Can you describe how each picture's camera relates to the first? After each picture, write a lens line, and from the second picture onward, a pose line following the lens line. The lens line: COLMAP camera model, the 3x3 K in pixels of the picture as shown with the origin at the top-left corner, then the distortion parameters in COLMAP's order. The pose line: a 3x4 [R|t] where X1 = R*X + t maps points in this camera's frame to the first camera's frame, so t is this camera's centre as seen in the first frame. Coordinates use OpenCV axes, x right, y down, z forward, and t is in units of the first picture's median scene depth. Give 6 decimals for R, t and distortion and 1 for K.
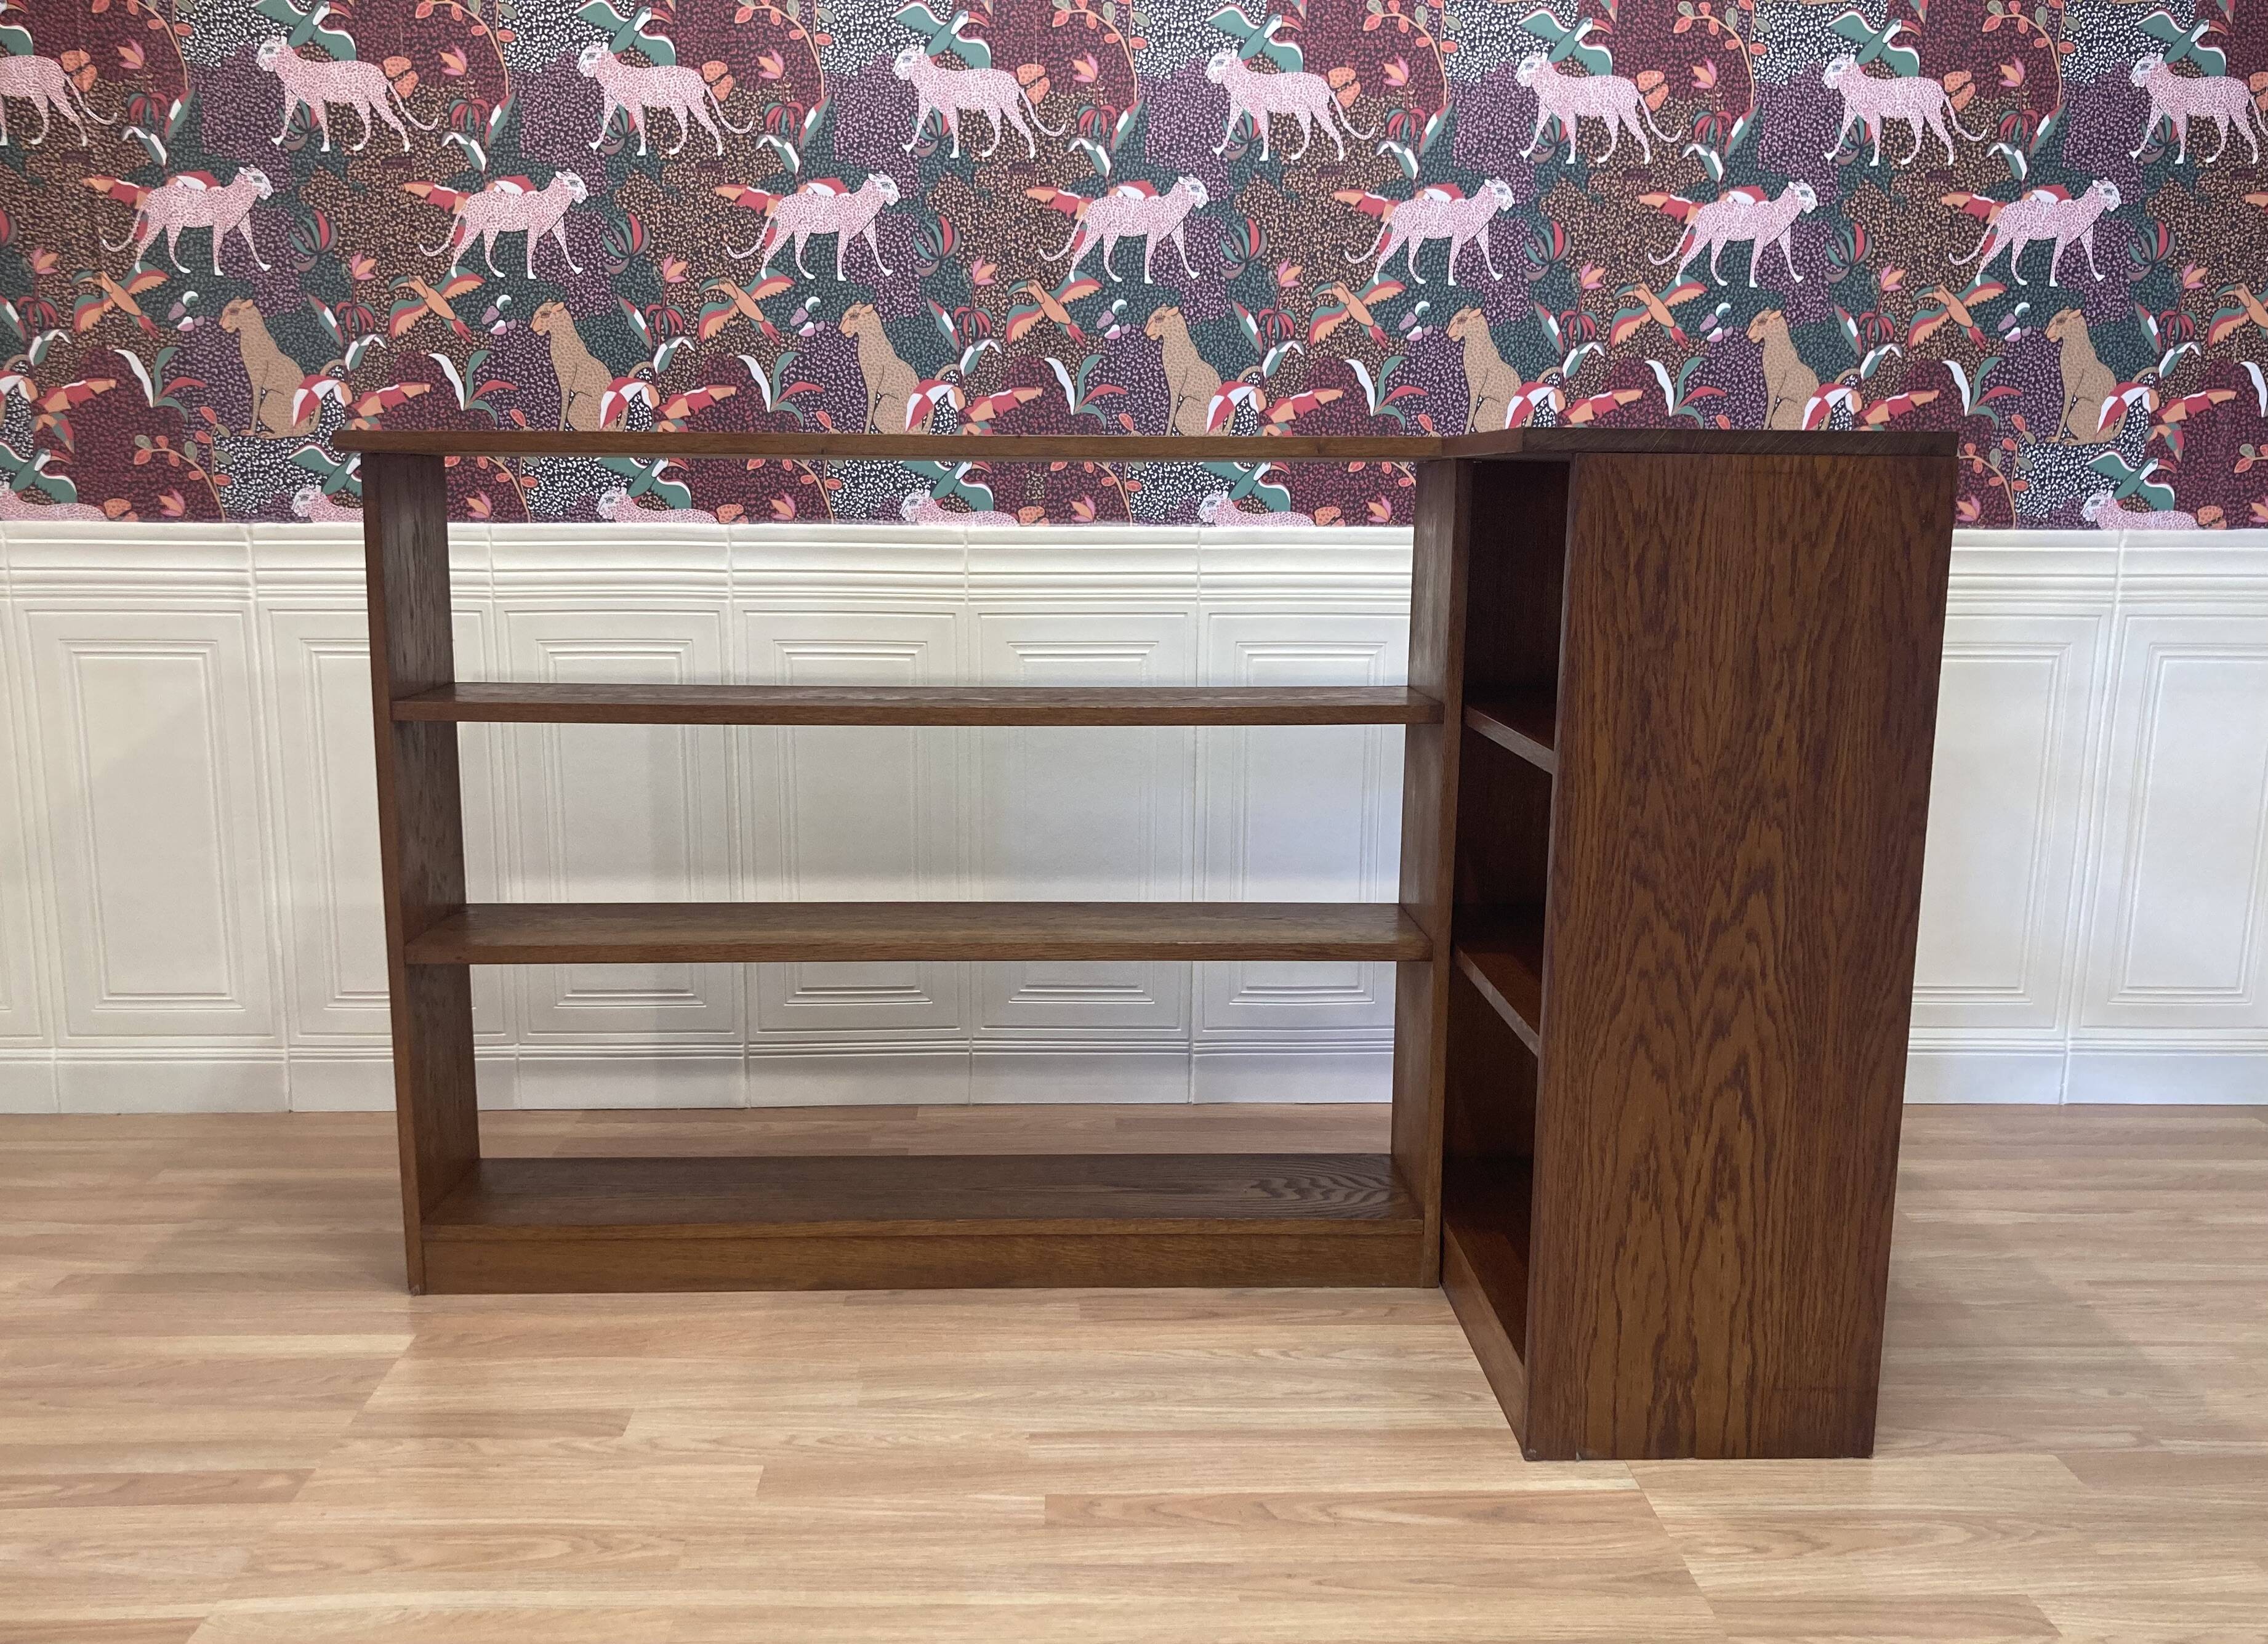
lens RADIAL K [[2028.7, 0, 1106.5], [0, 2028.7, 889.8], [0, 0, 1]] dist [0.038503, -0.069628]
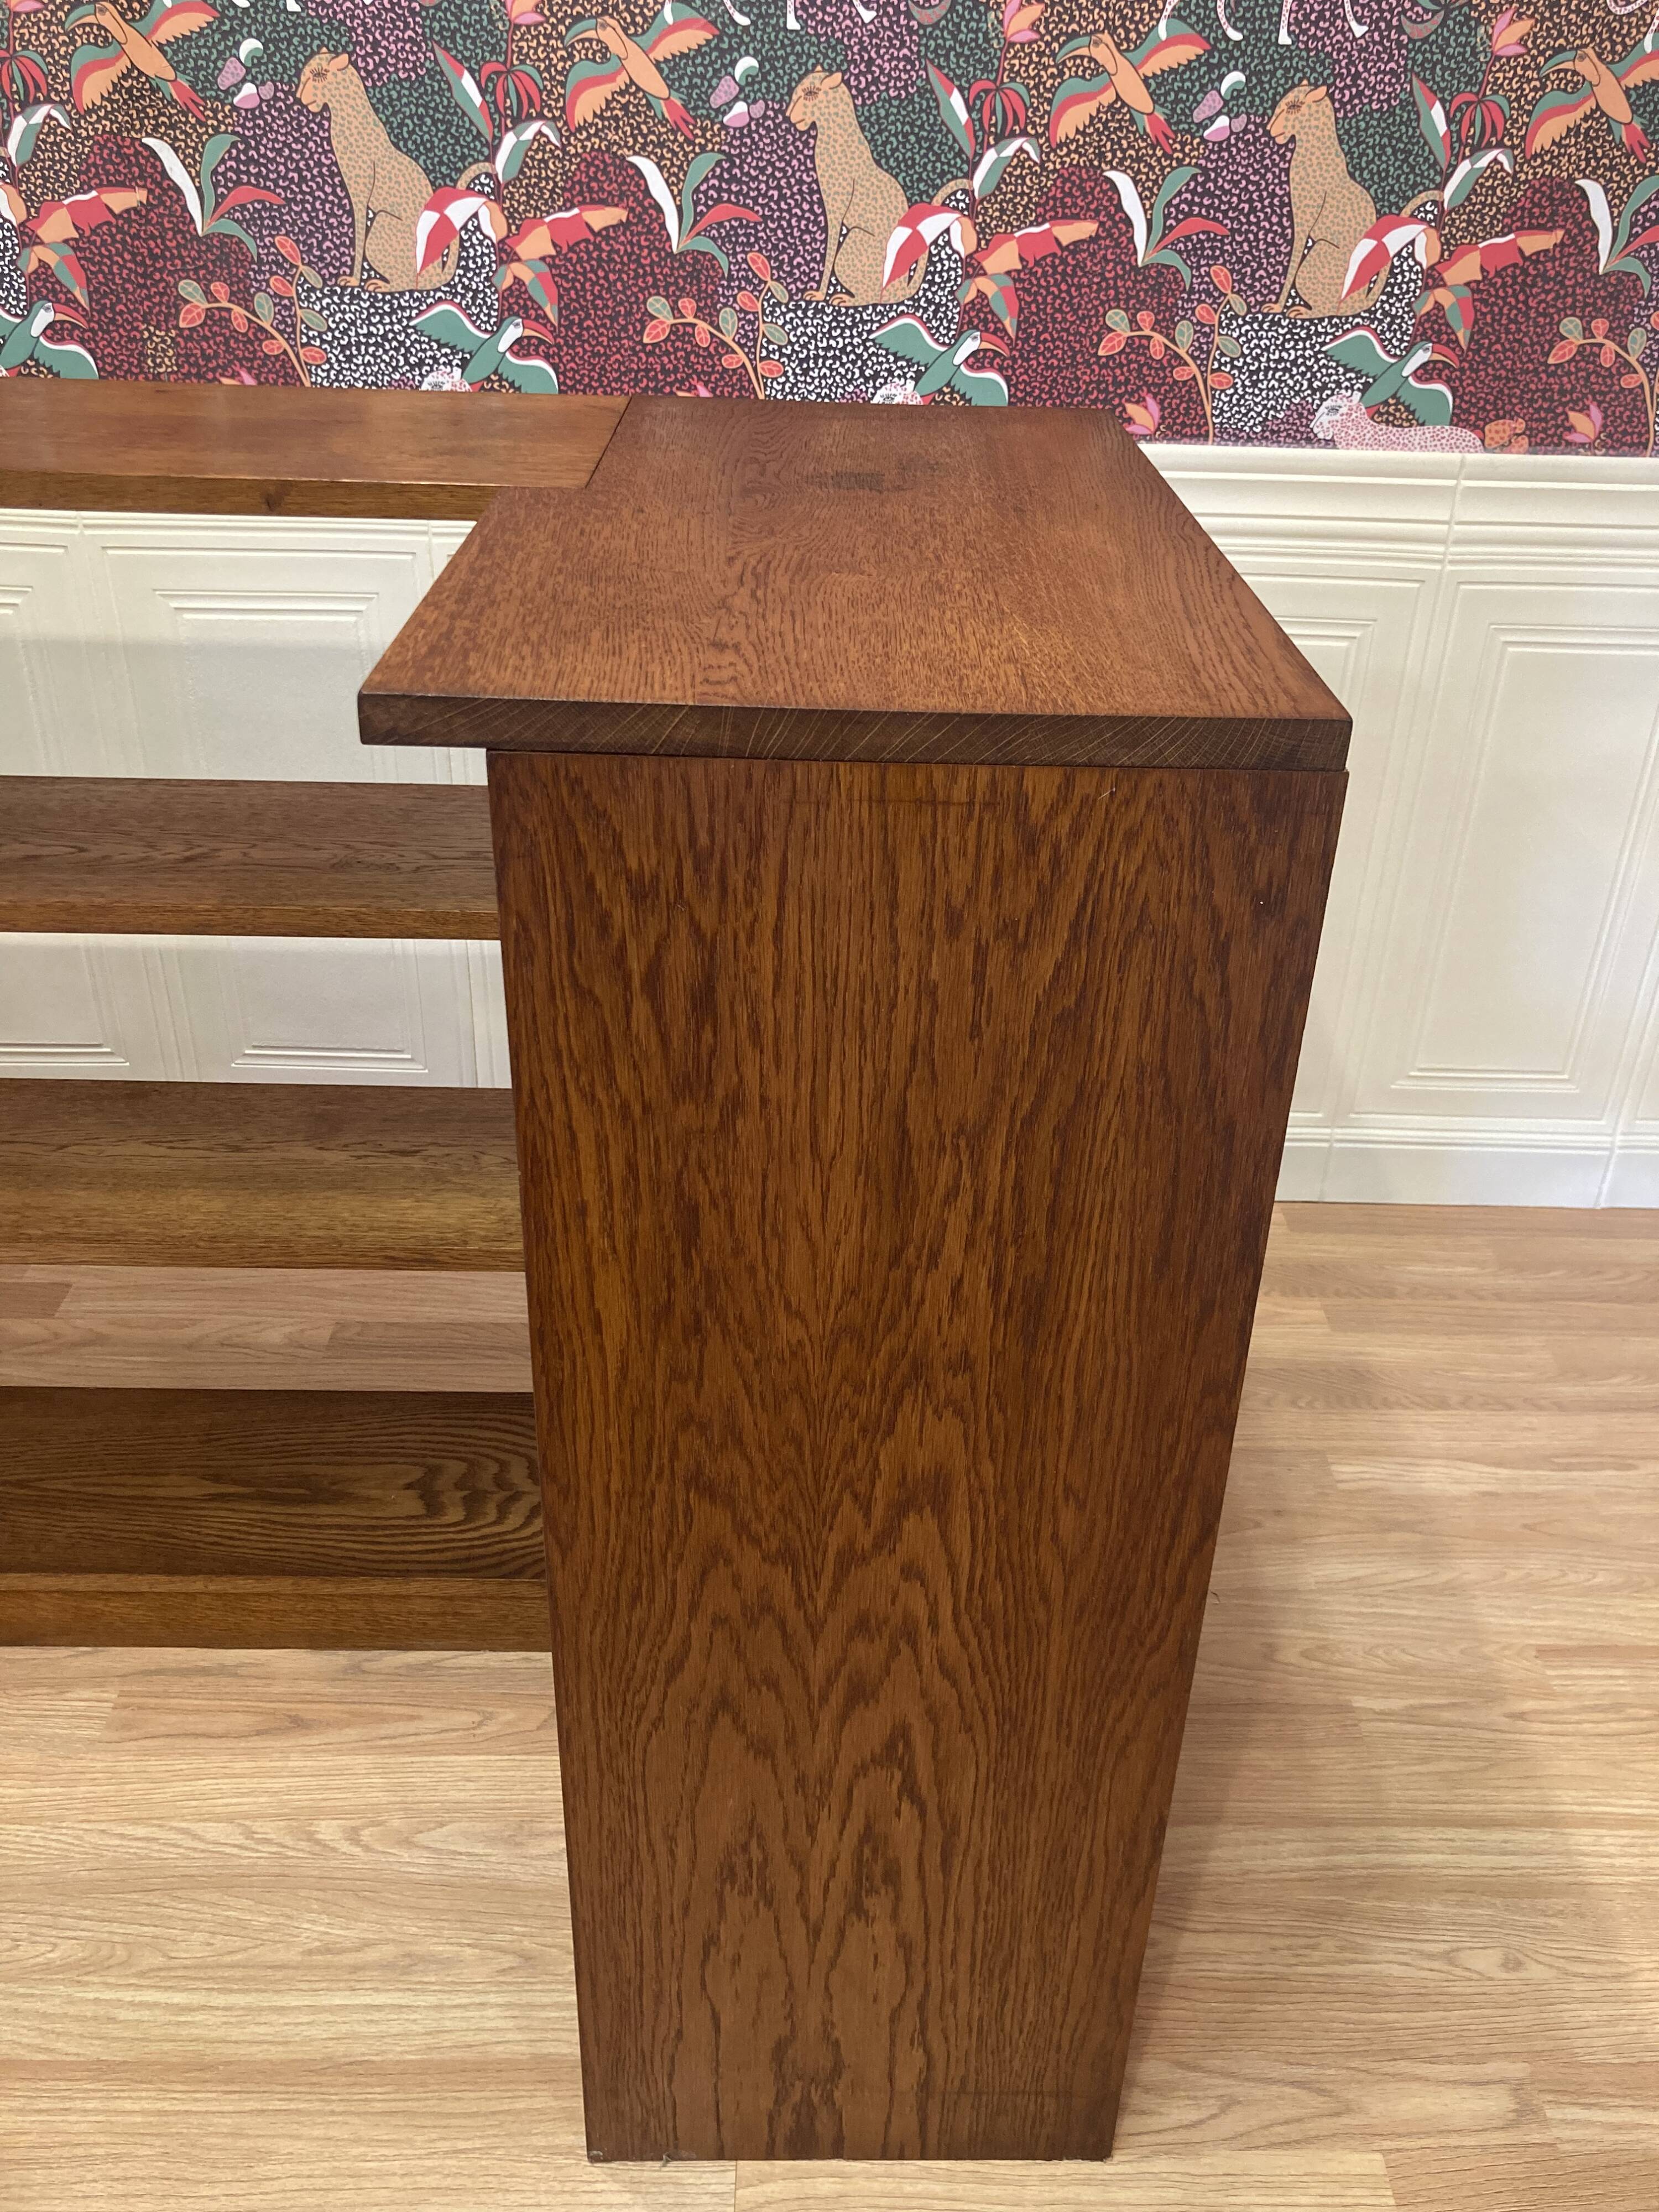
lens RADIAL K [[1822.9, 0, 855.8], [0, 1822.9, 1089.1], [0, 0, 1]] dist [0.019526, -0.005298]
pose [[0.999663, 0.025738, 0.003371, 0.235209], [-0.025467, 0.947326, 0.319256, -0.206515], [0.005023, -0.319234, 0.947663, 0.451421]]
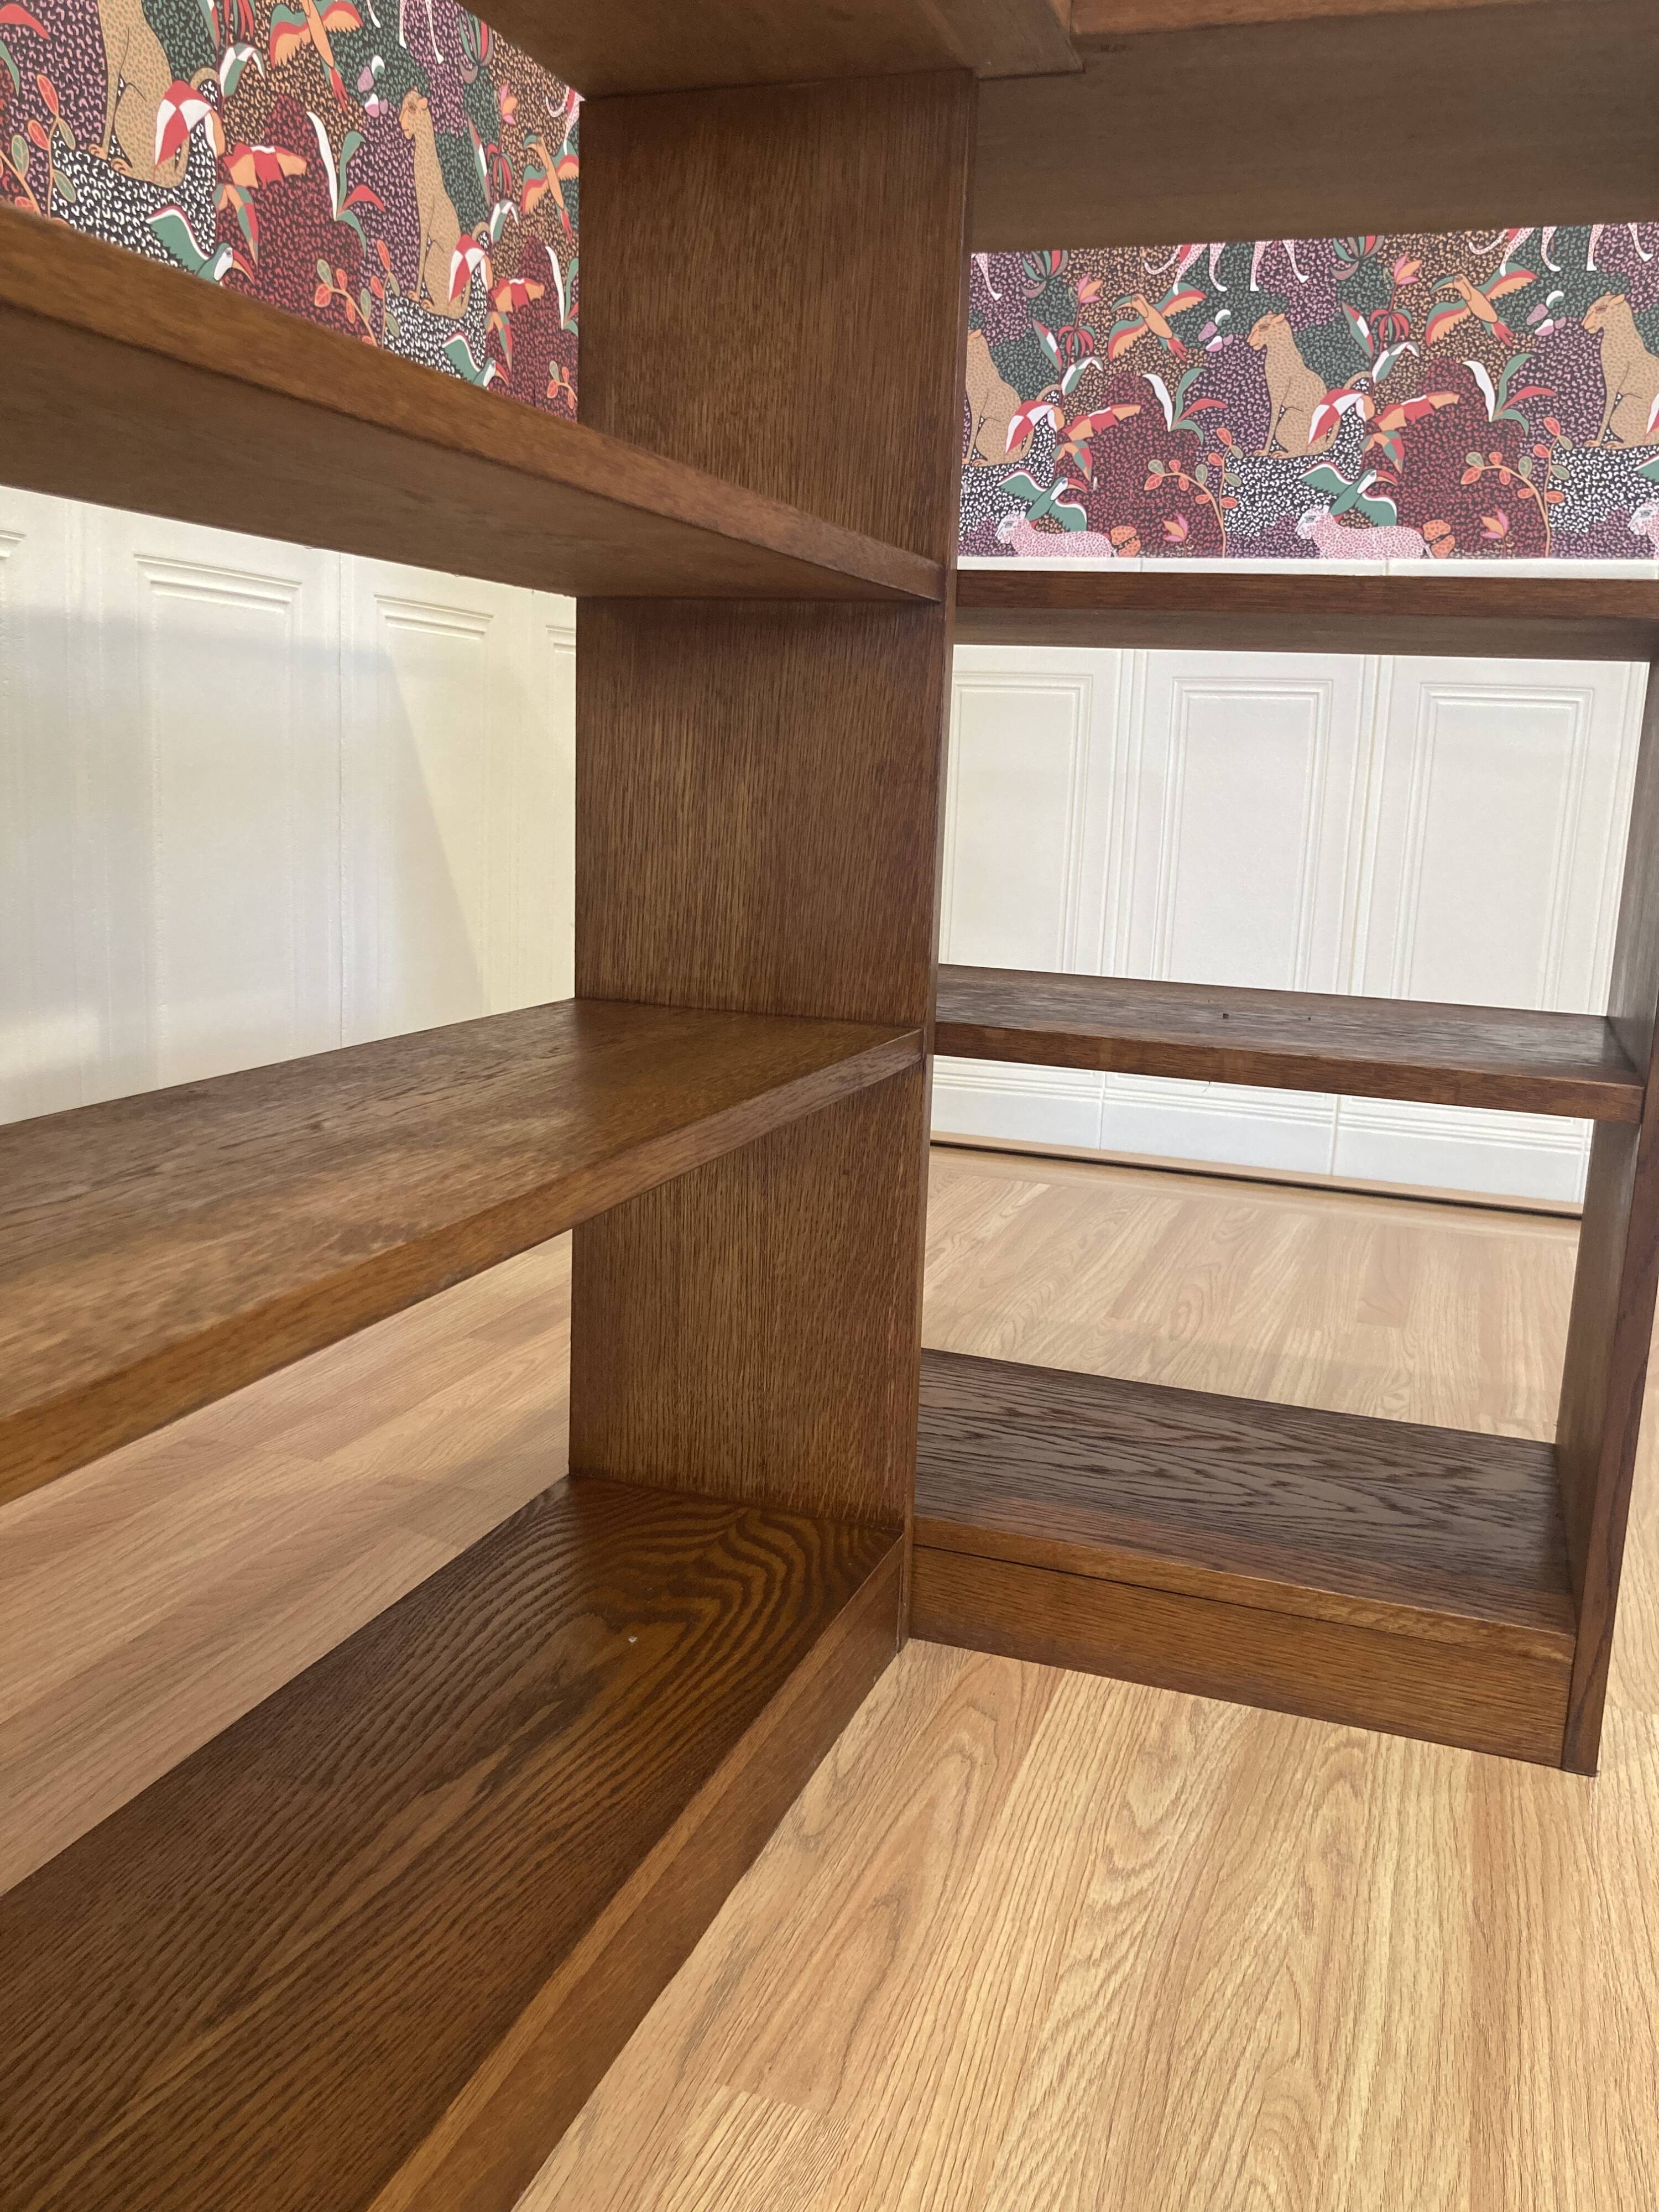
lens RADIAL K [[1822.9, 0, 868.6], [0, 1822.9, 1100.1], [0, 0, 1]] dist [0.019526, -0.005298]
pose [[0.341156, -0.164611, 0.925481, -0.286914], [0.142597, 0.982216, 0.122137, -0.014803], [-0.929128, 0.090303, 0.358562, 0.822162]]
